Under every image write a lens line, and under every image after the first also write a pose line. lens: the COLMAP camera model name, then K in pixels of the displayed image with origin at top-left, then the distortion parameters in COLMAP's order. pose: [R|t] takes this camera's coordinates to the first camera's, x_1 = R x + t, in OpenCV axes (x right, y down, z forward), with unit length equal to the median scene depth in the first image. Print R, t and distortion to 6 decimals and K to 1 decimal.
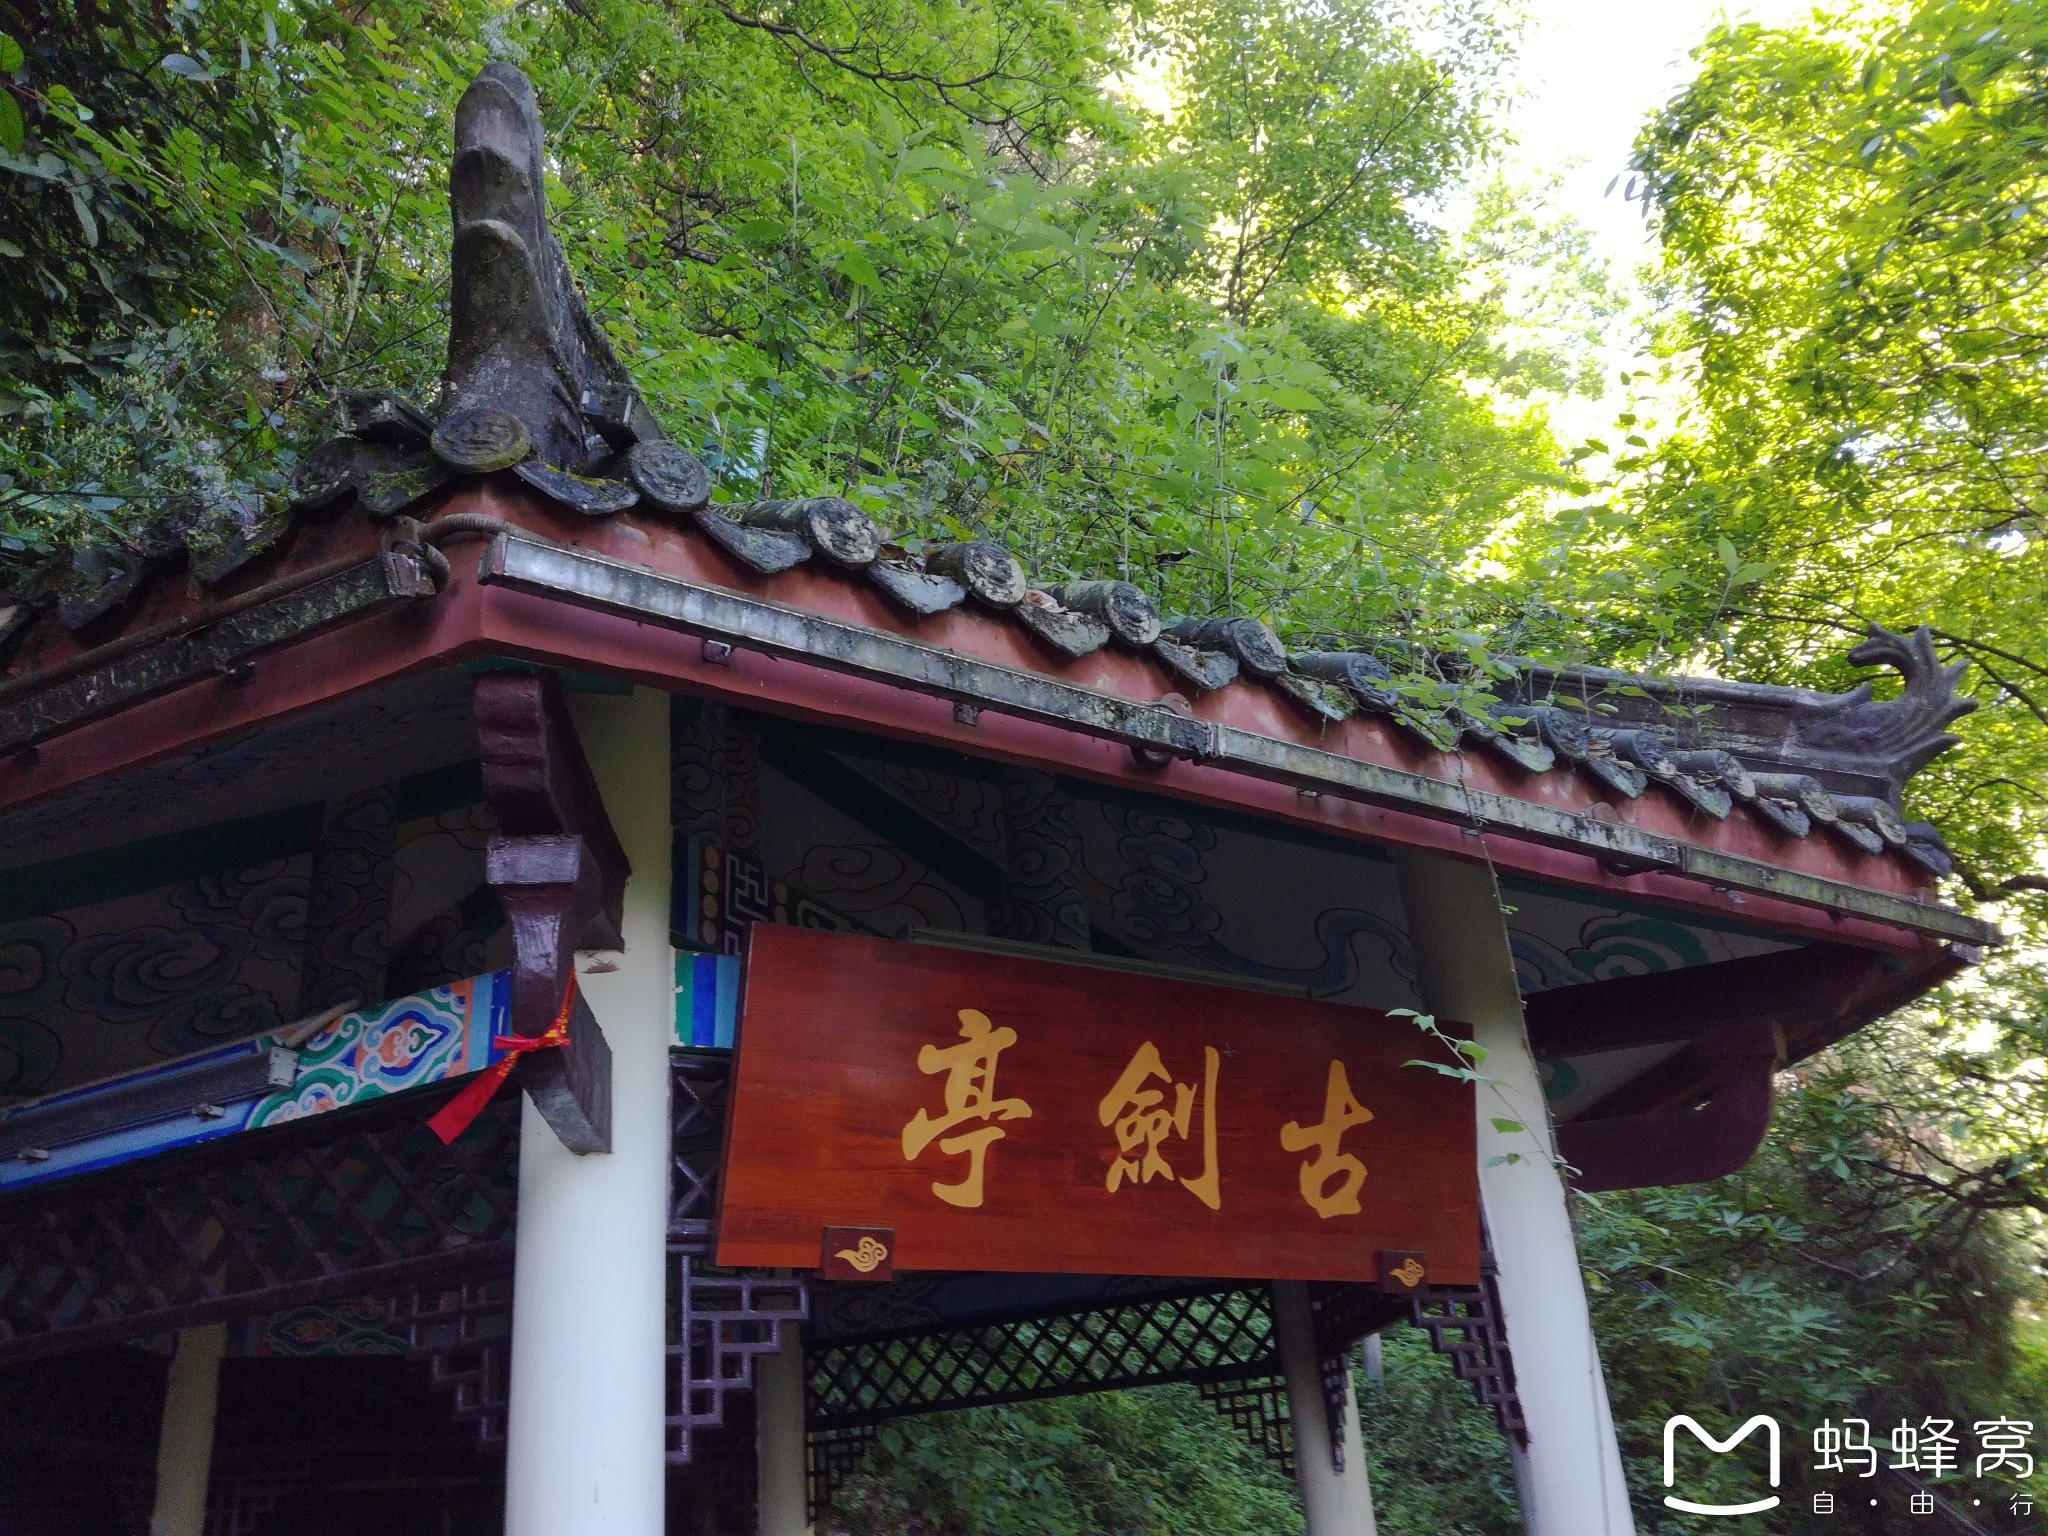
lens RADIAL K [[1653.3, 0, 1024.0], [0, 1653.3, 768.0], [0, 0, 1]] dist [0.118378, -0.213351]
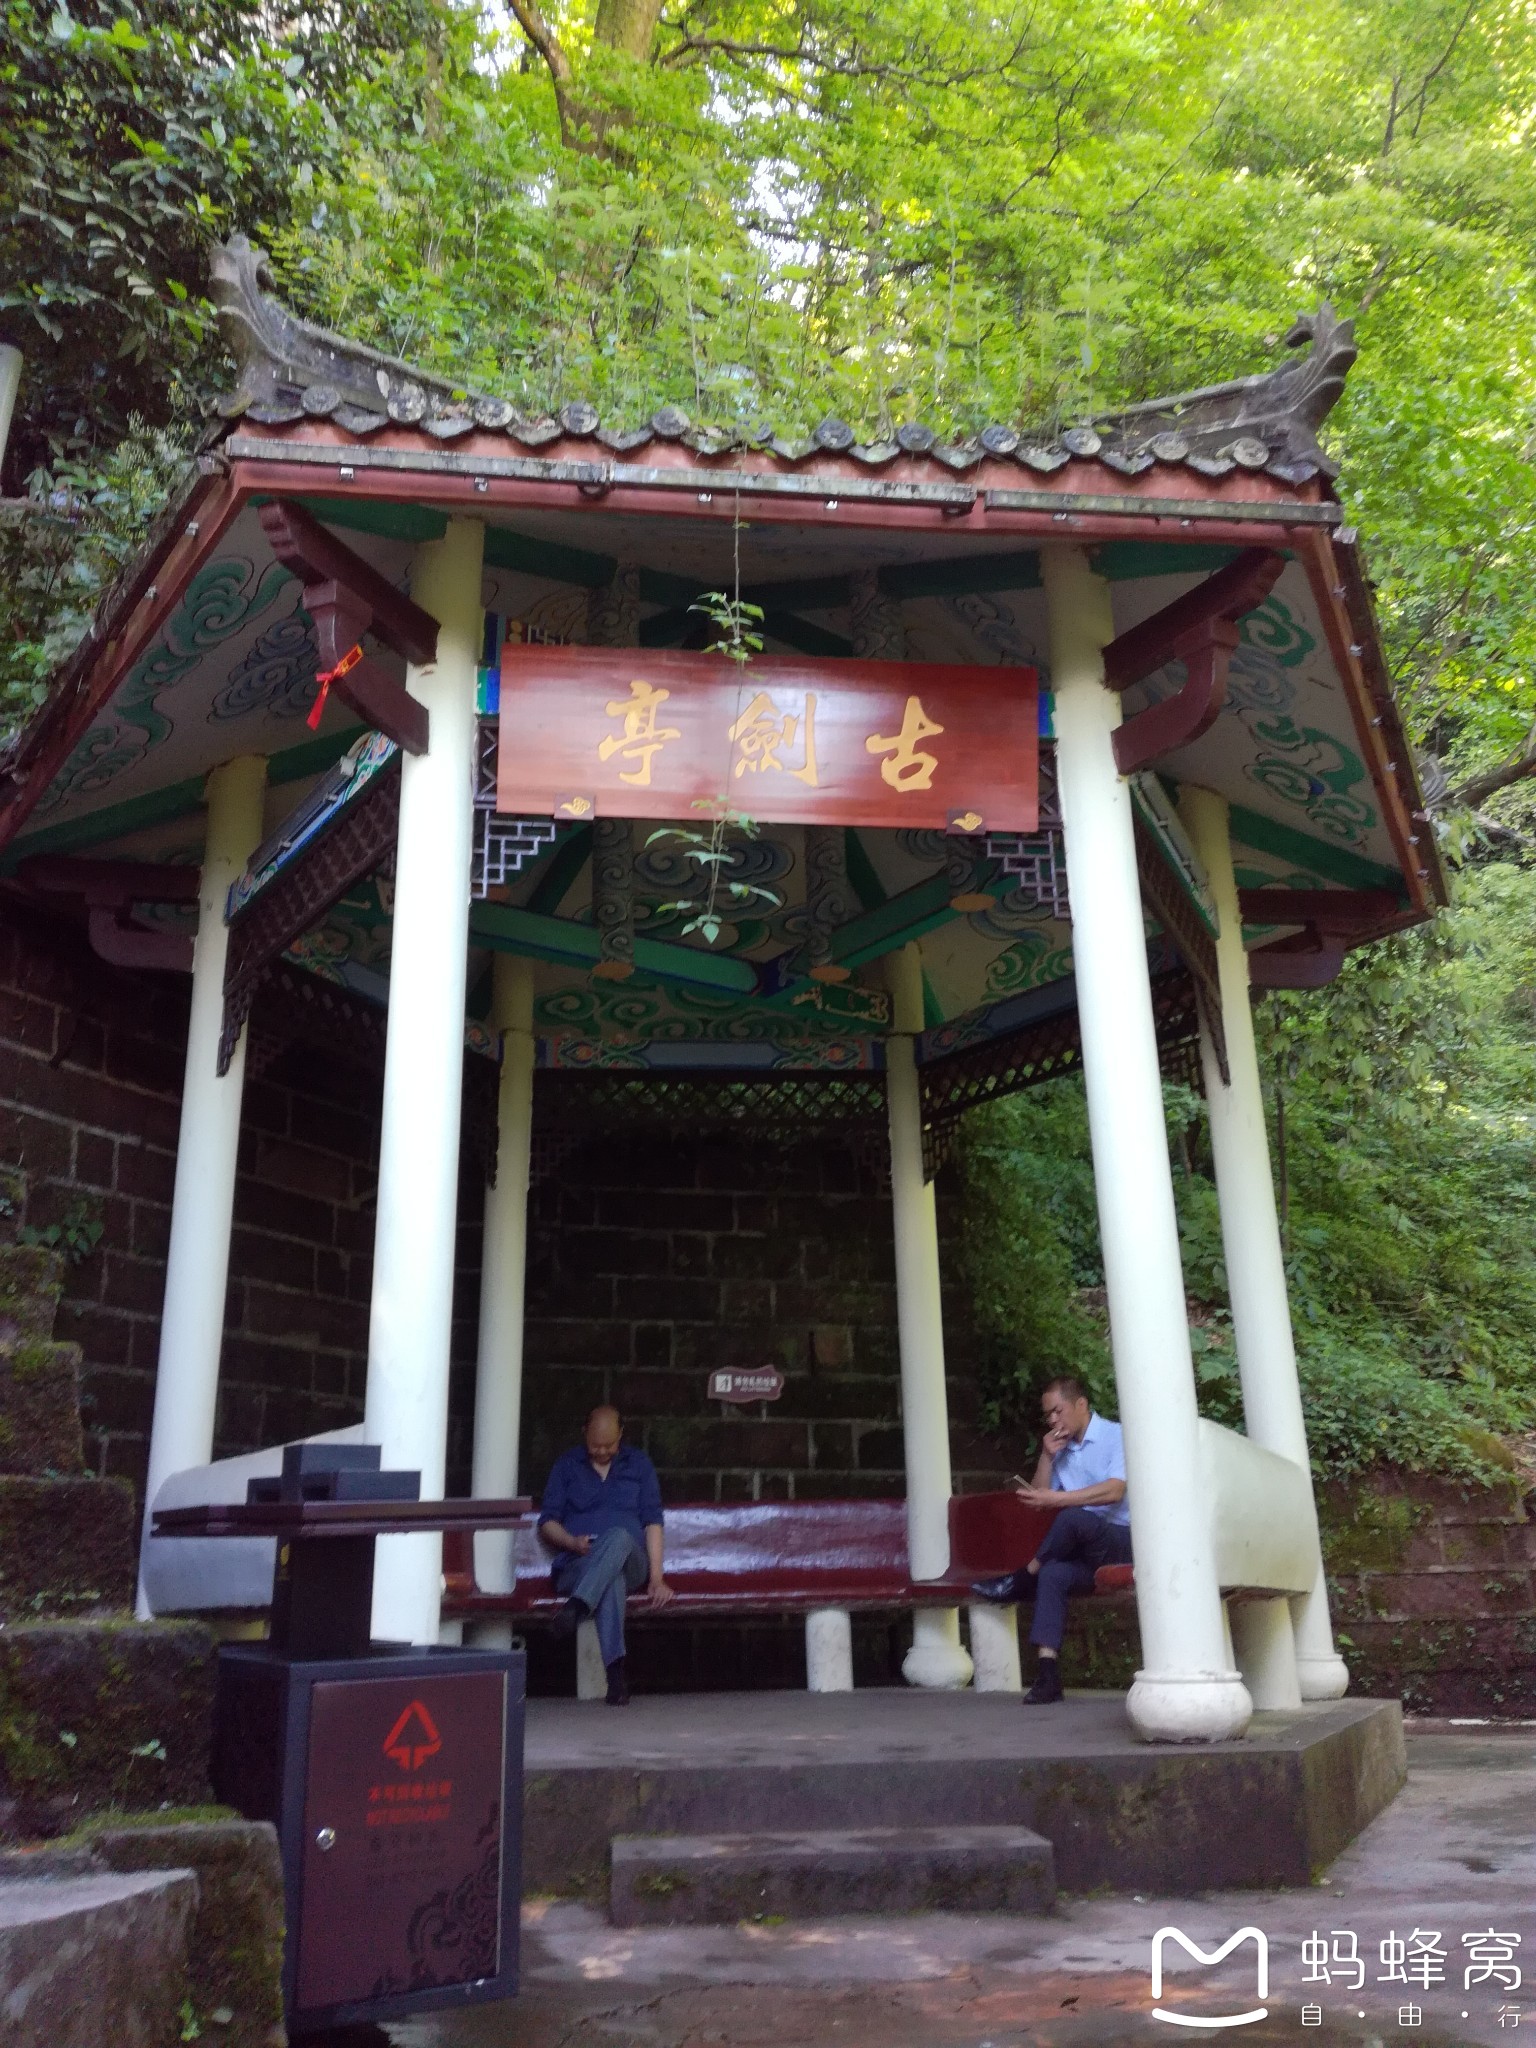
lens RADIAL K [[1653.3, 0, 768.0], [0, 1653.3, 1024.0], [0, 0, 1]] dist [0.118378, -0.213351]
pose [[0.874810, -0.088201, -0.476370, 0.941834], [0.144288, 0.986099, 0.082395, 0.395265], [0.462481, -0.140814, 0.875376, -0.577987]]
